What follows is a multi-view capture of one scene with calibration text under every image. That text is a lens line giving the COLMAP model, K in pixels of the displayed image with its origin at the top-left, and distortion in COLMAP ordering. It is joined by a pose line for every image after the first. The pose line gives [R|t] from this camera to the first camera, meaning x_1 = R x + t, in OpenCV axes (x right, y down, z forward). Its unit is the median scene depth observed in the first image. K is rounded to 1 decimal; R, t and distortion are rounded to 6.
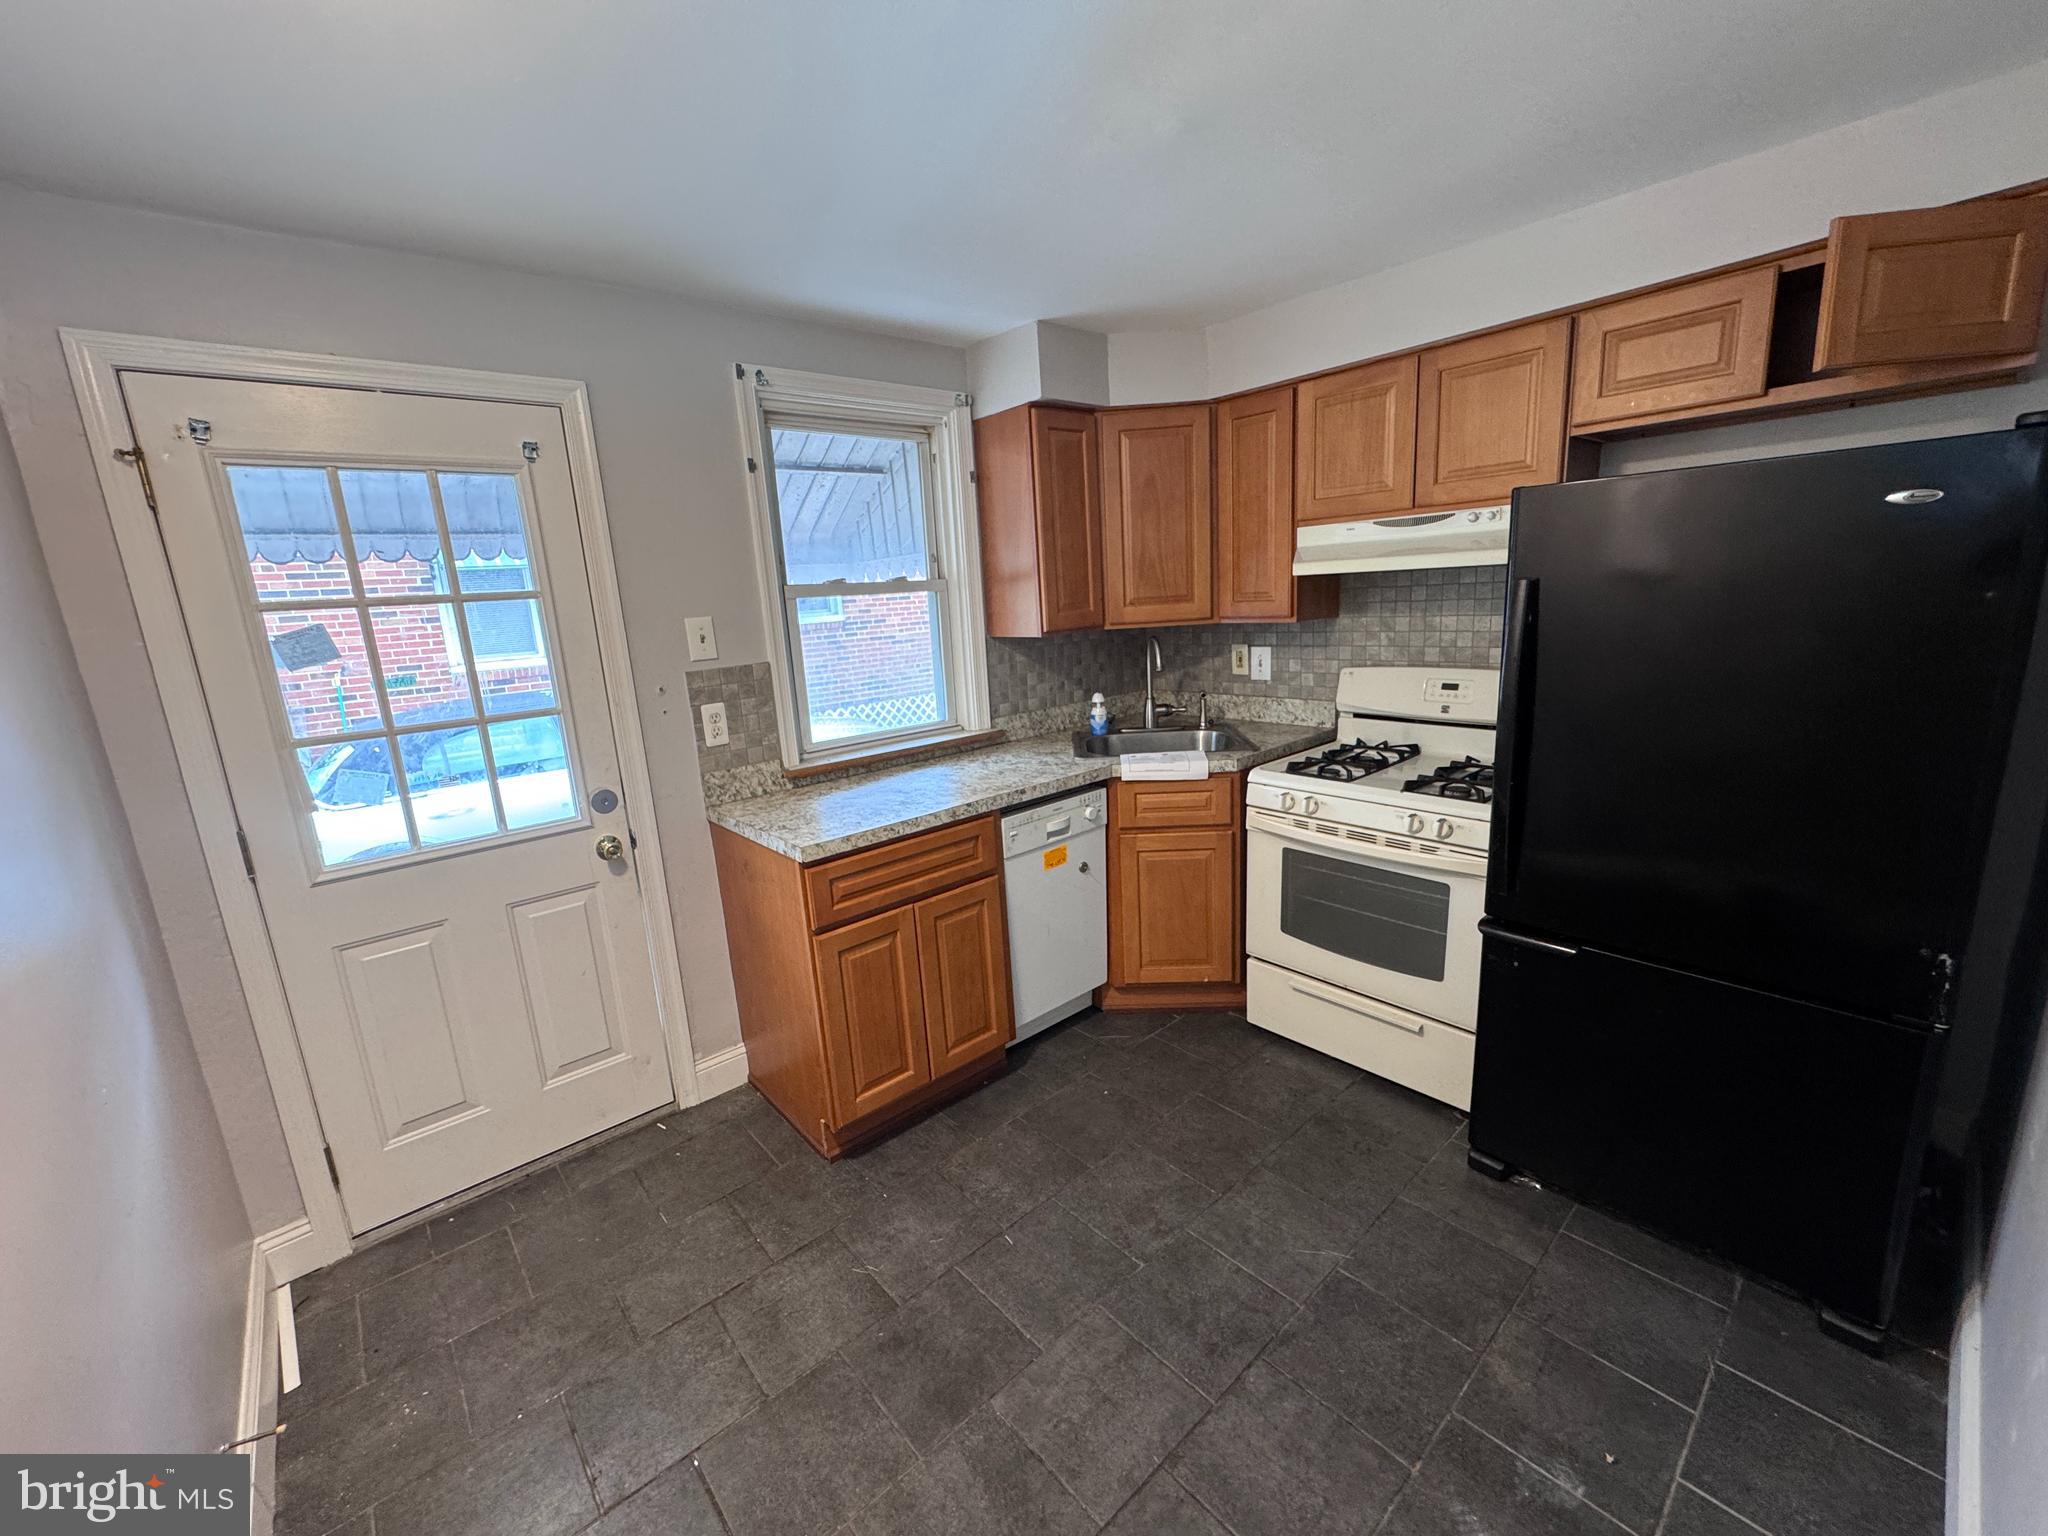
lens RADIAL K [[818.9, 0, 1023.2], [0, 818.9, 765.7], [0, 0, 1]] dist [-0.003408, 0.000488]
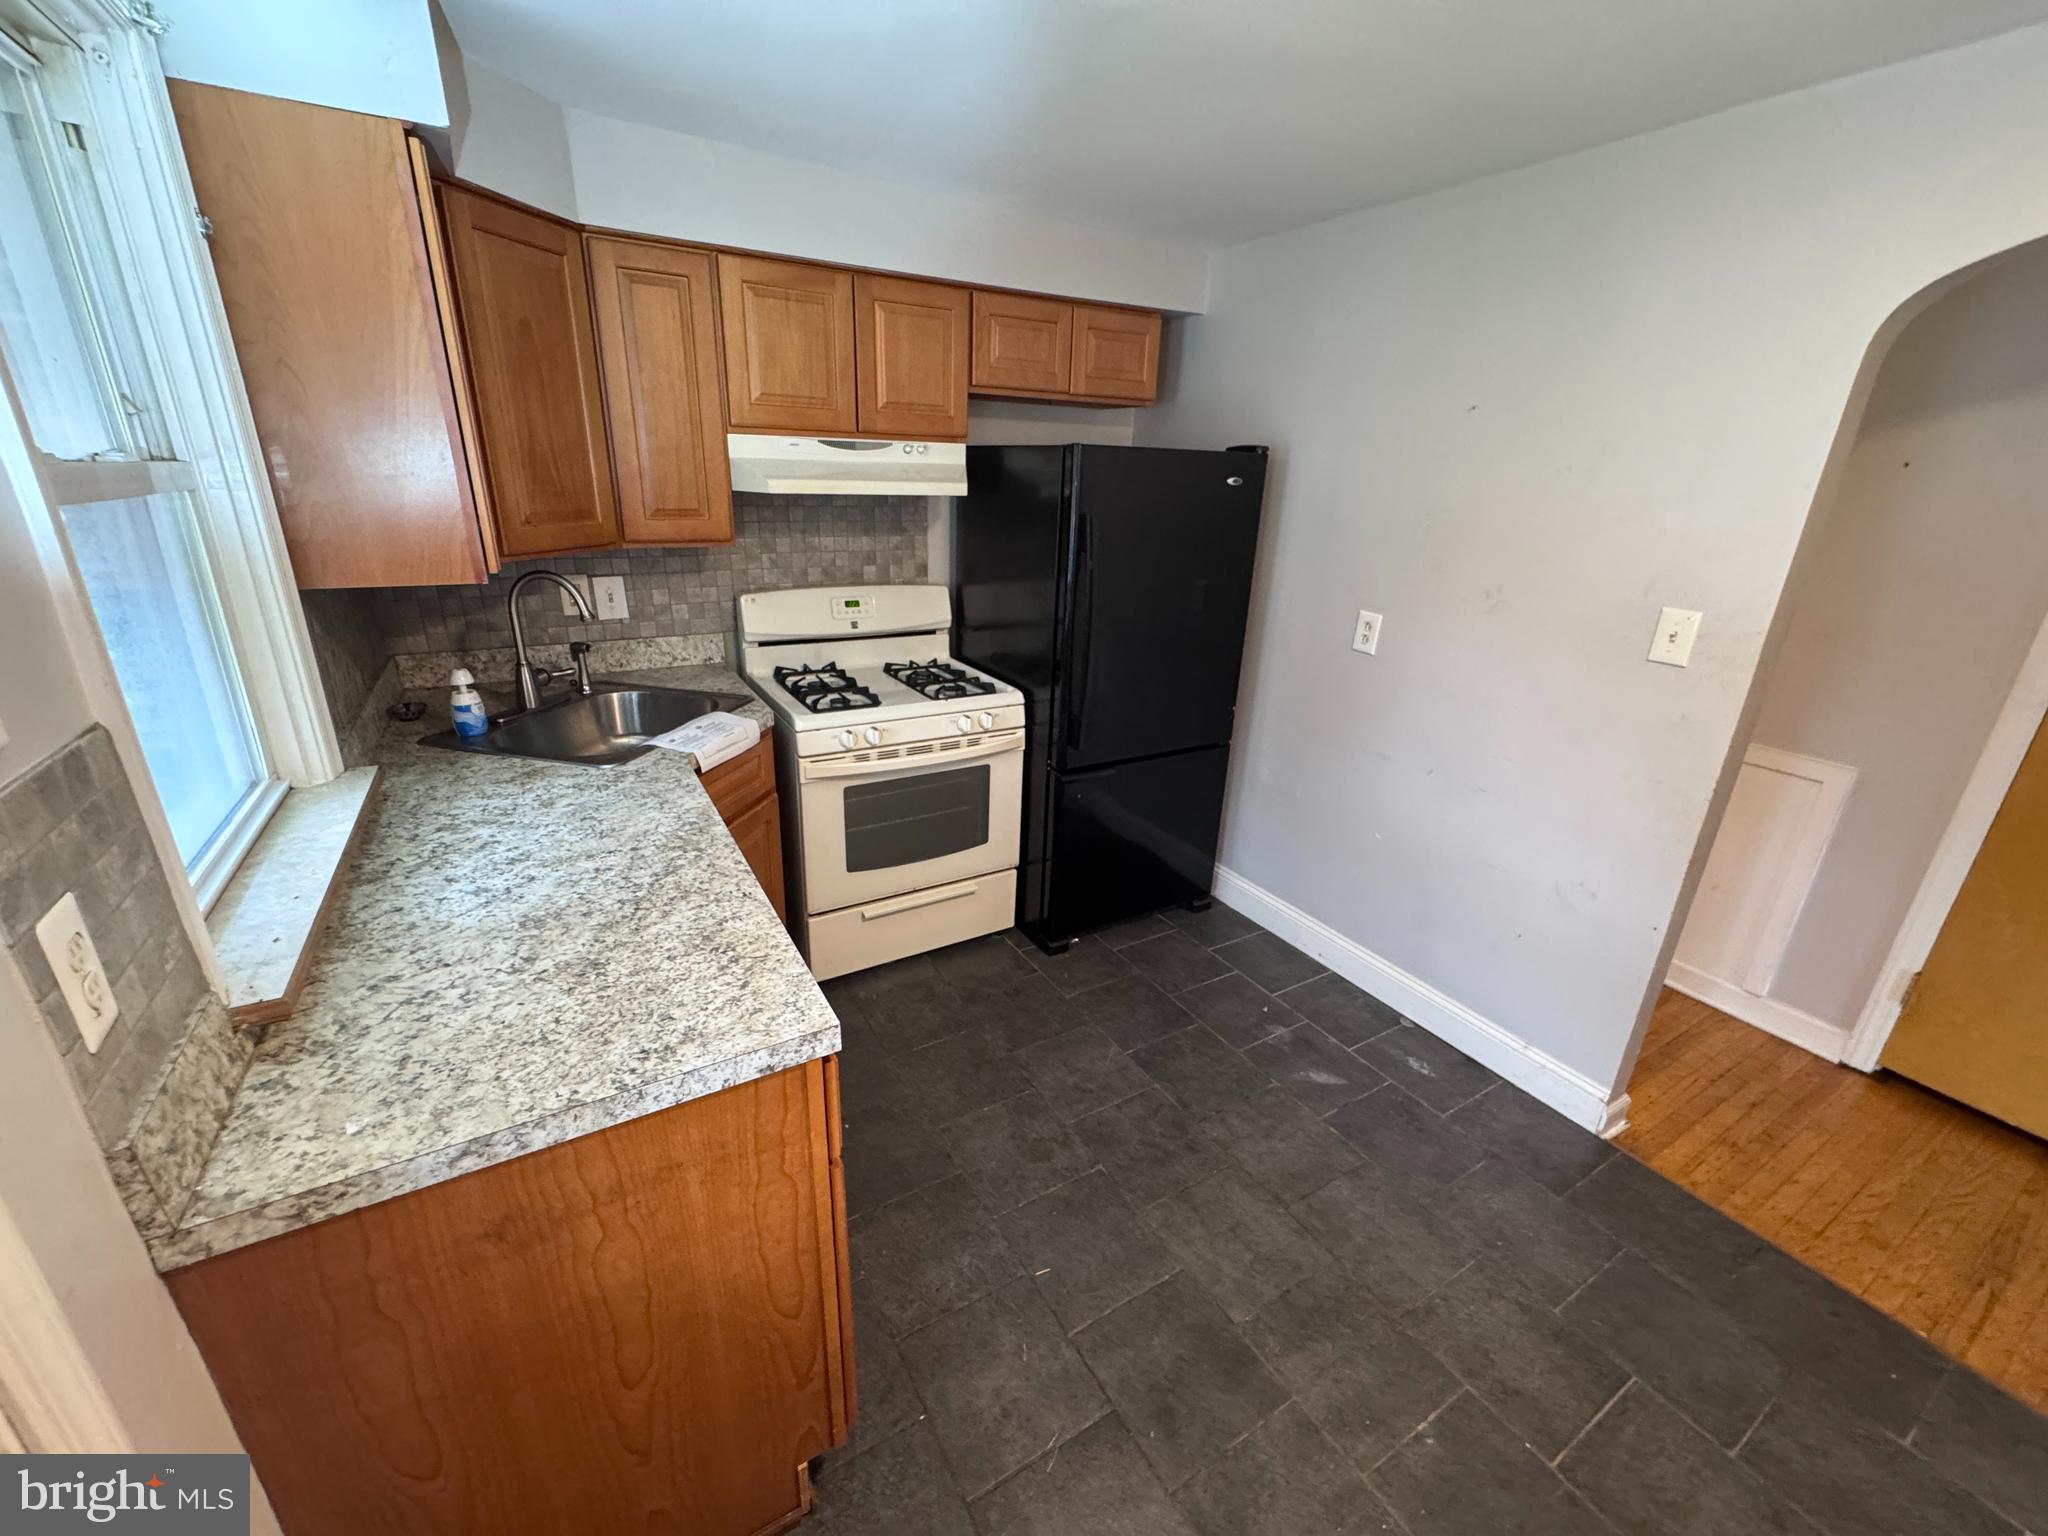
lens RADIAL K [[818.9, 0, 1021.0], [0, 818.9, 764.5], [0, 0, 1]] dist [-0.003408, 0.000488]
pose [[0.182829, -0.276580, 0.943439, -0.544863], [0.165926, 0.954529, 0.247676, -0.130191], [-0.969042, 0.111259, 0.220407, 0.591994]]
